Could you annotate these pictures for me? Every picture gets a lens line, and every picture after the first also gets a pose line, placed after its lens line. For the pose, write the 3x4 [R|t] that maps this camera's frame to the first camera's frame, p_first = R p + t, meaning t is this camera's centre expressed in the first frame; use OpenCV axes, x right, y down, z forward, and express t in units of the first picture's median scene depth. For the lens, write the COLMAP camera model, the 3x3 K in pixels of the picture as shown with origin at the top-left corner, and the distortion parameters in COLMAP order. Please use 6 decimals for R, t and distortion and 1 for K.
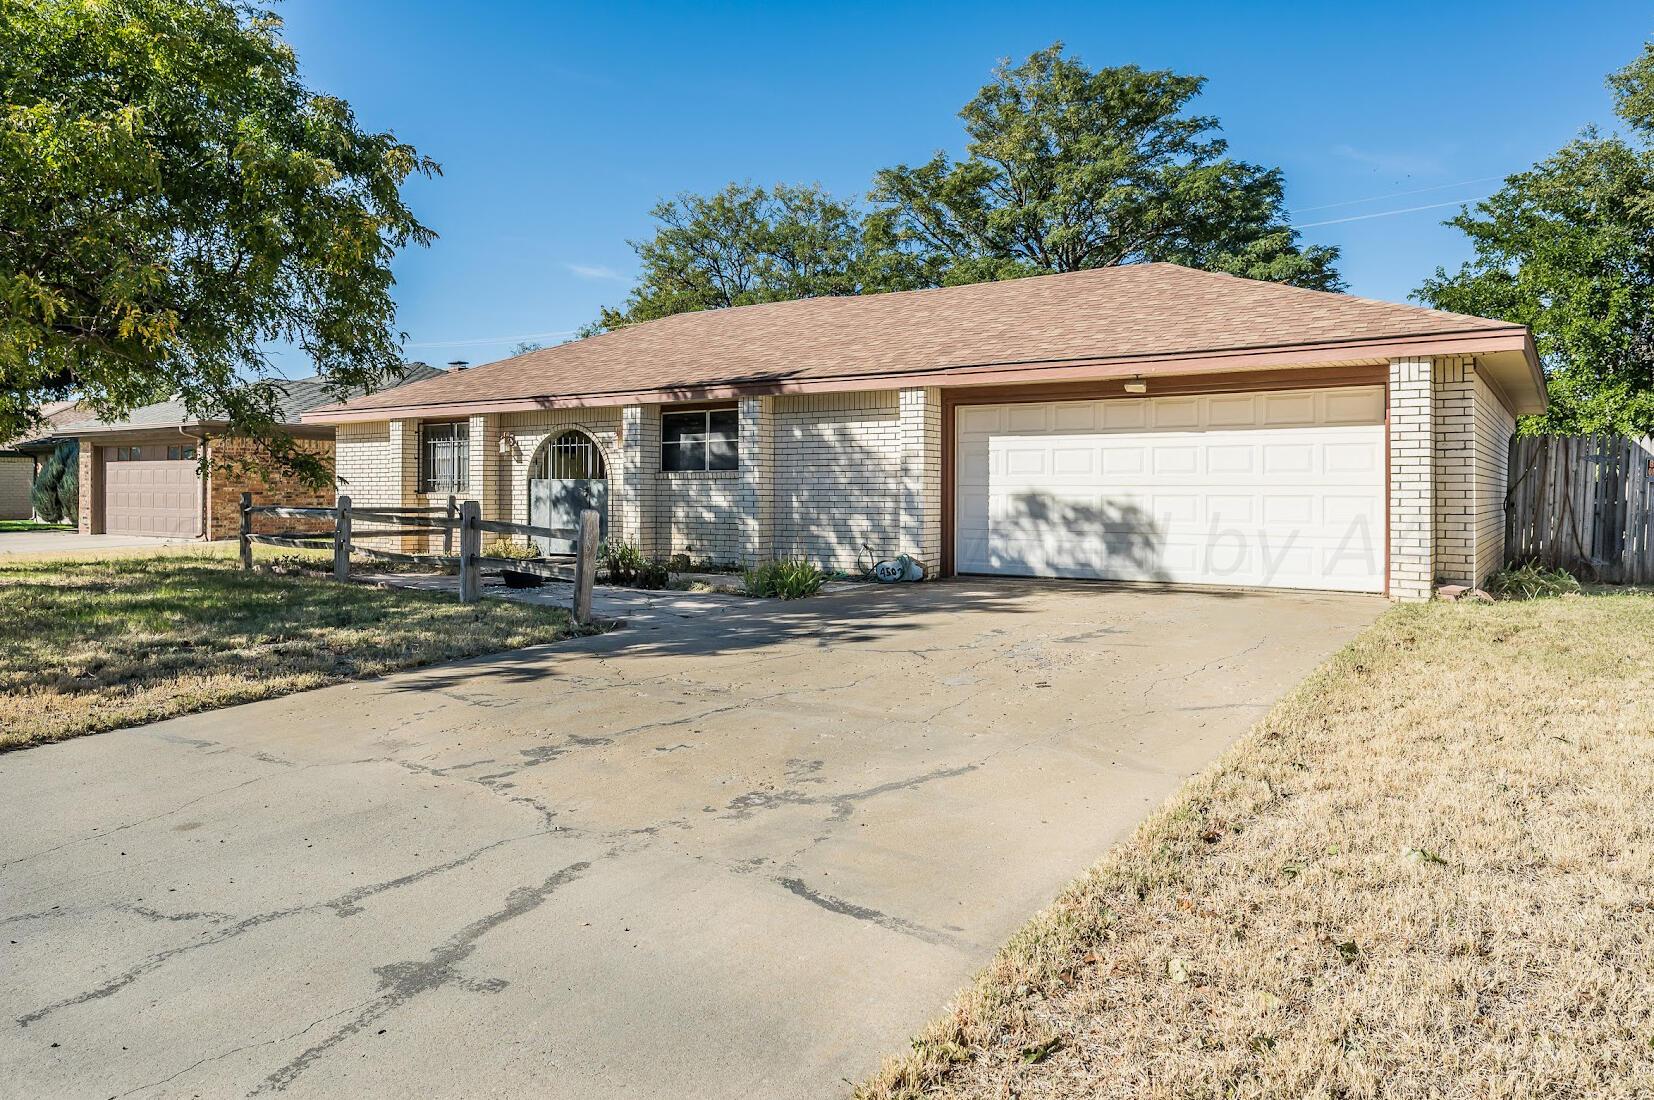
lens RADIAL K [[836.1, 0, 827.0], [0, 836.1, 521.1], [0, 0, 1]] dist [-0.004641, -0.000792]
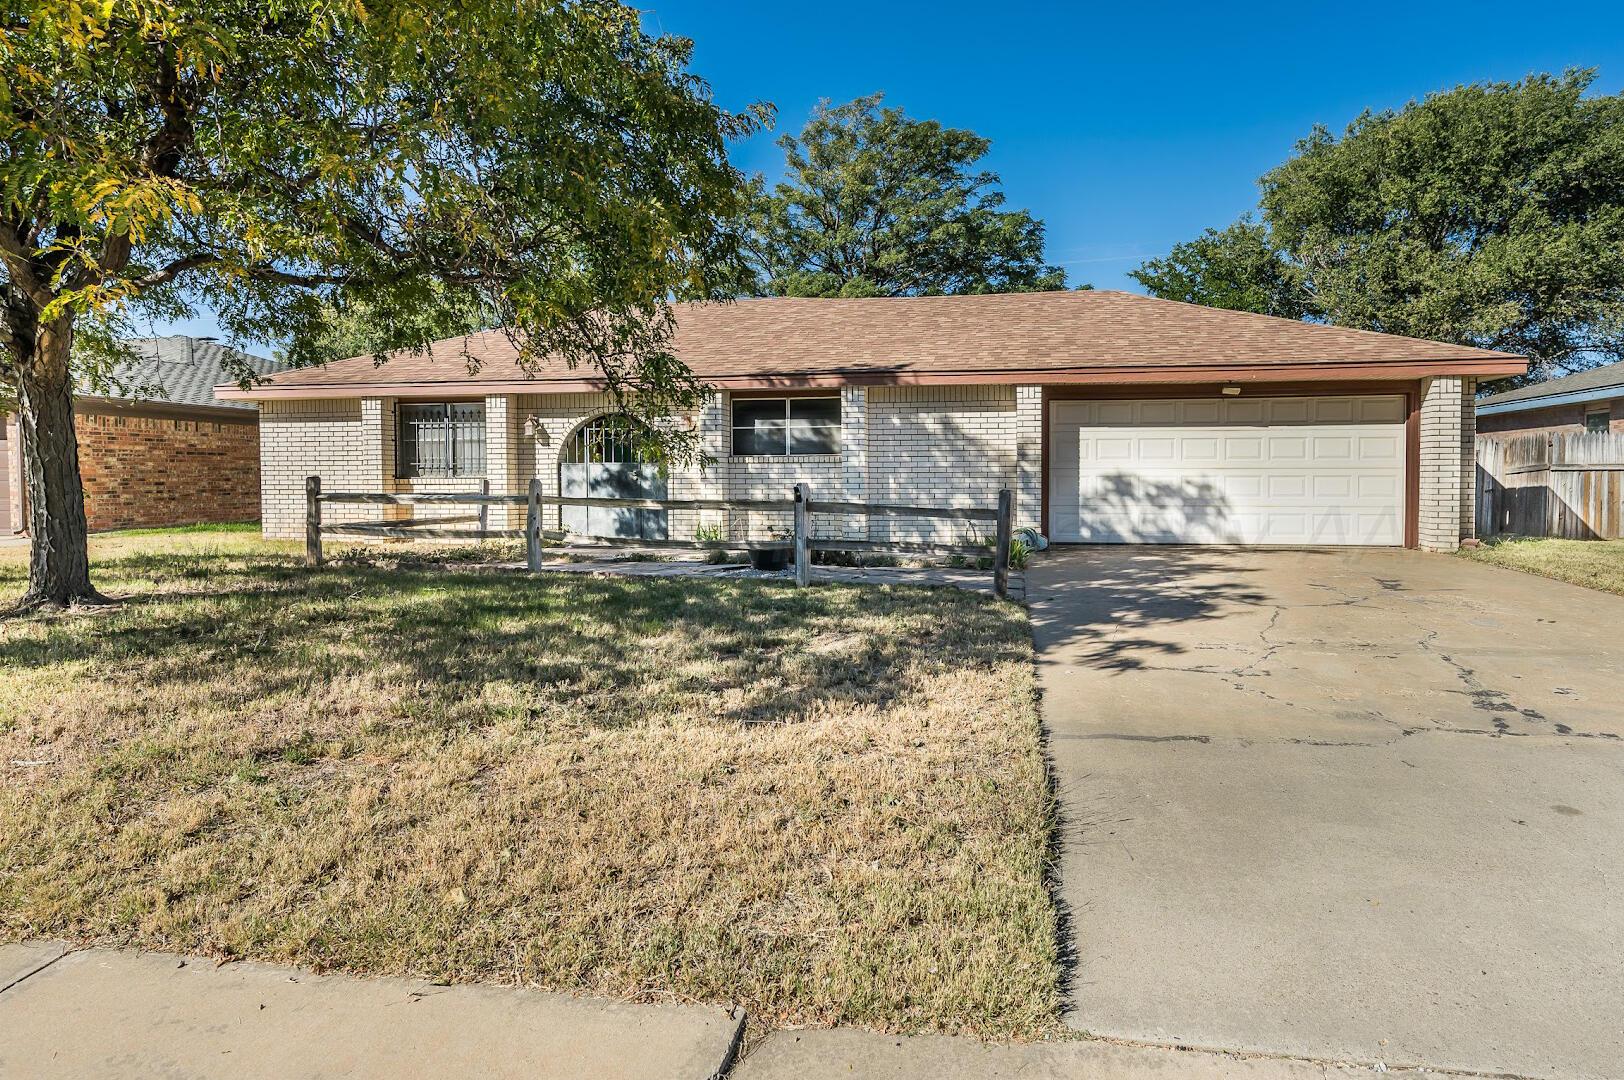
lens RADIAL K [[728.6, 0, 811.7], [0, 728.6, 524.0], [0, 0, 1]] dist [-0.004667, 0.000382]
pose [[0.946679, -0.025504, 0.321166, -0.462520], [0.015324, 0.999298, 0.034186, -0.004010], [-0.321813, -0.027442, 0.946406, 0.122858]]
